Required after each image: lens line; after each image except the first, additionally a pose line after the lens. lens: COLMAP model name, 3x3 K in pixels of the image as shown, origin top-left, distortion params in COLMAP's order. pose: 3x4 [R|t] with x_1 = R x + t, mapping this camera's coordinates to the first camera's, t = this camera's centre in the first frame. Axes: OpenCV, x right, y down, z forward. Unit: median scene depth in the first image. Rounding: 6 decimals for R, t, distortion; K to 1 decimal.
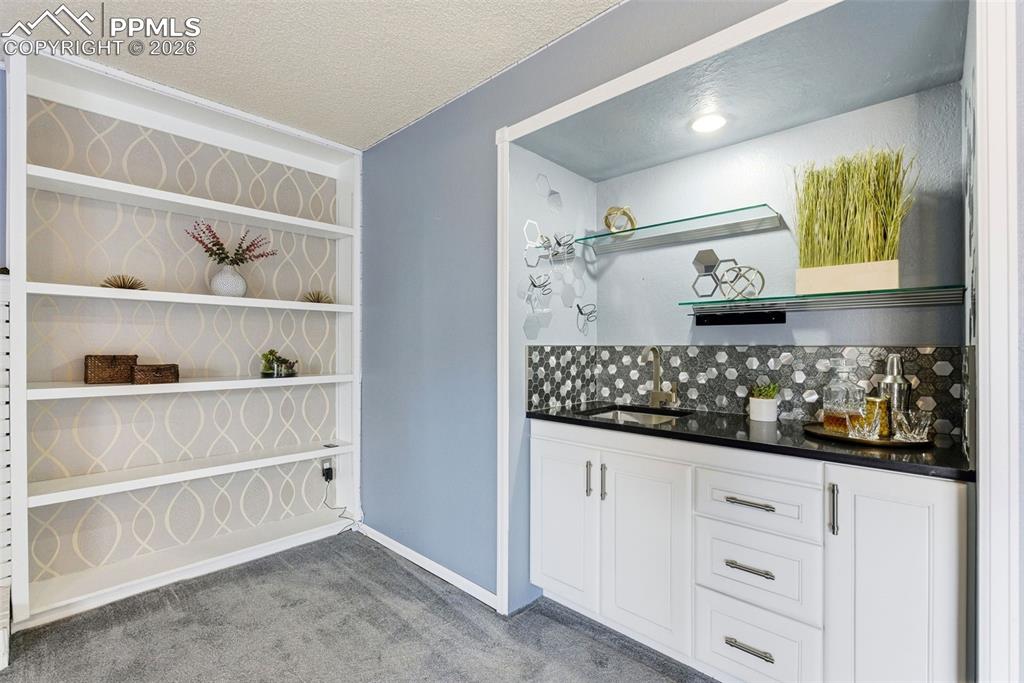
lens RADIAL K [[453.9, 0, 517.5], [0, 453.9, 344.9], [0, 0, 1]] dist [-0.012912, 0.004494]
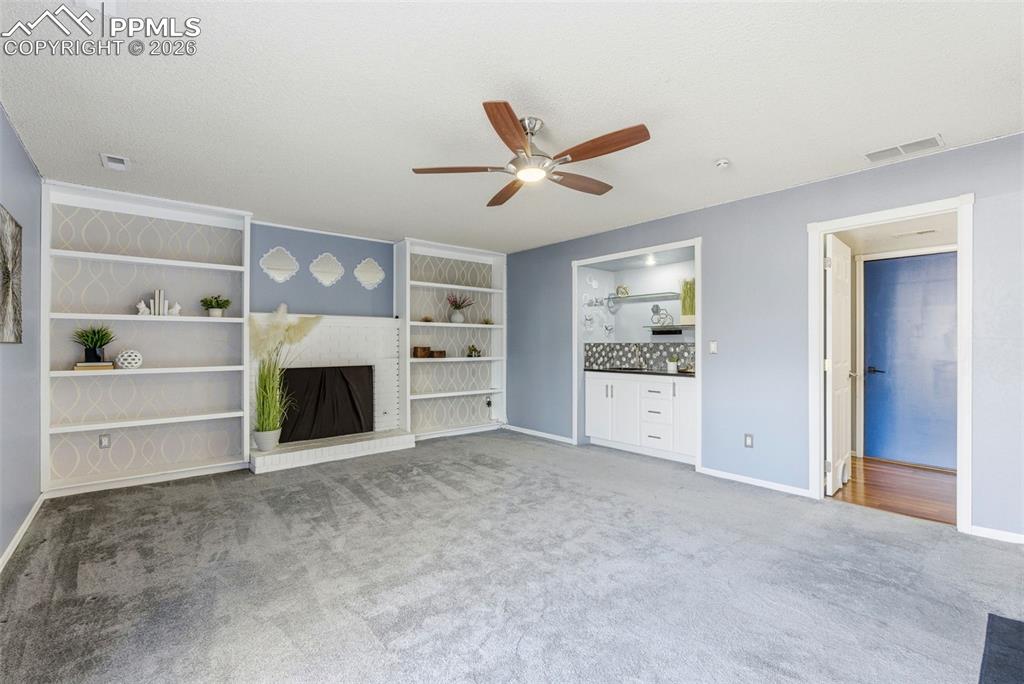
lens RADIAL K [[453.9, 0, 505.4], [0, 453.9, 341.9], [0, 0, 1]] dist [-0.012912, 0.004494]
pose [[0.990268, -0.003078, -0.139142, -0.058300], [0.002448, 0.999986, -0.004693, 0.005948], [0.139154, 0.004306, 0.990261, -1.515998]]
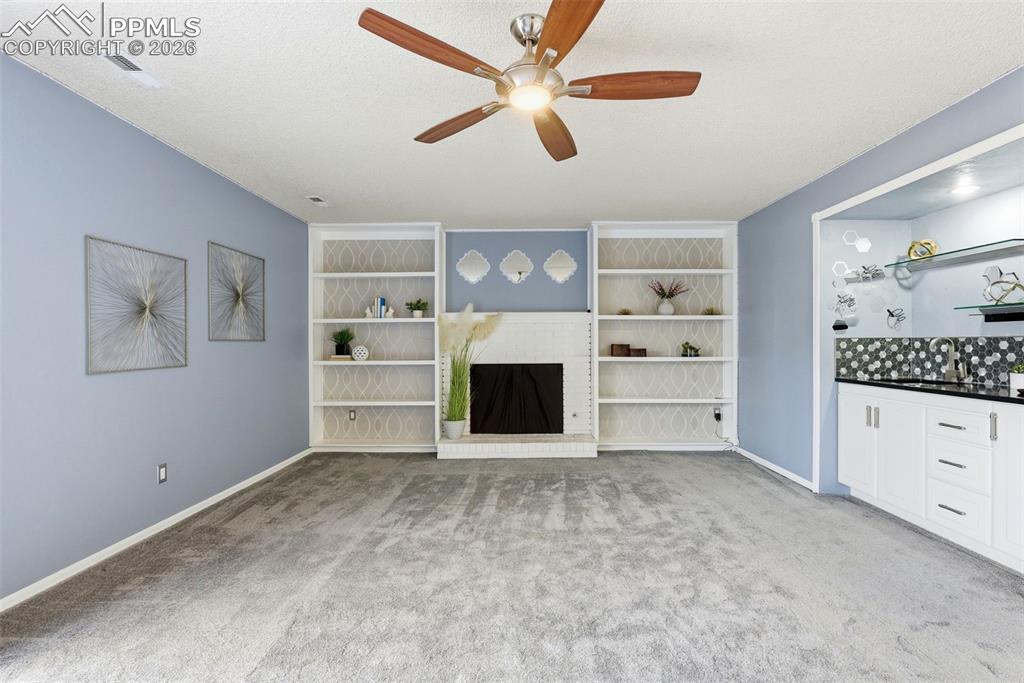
lens RADIAL K [[453.9, 0, 511.3], [0, 453.9, 345.6], [0, 0, 1]] dist [-0.012912, 0.004494]
pose [[0.665972, 0.002006, -0.745974, 0.435197], [0.004578, 0.999967, 0.006776, 0.011437], [0.745963, -0.007927, 0.665941, -0.926354]]
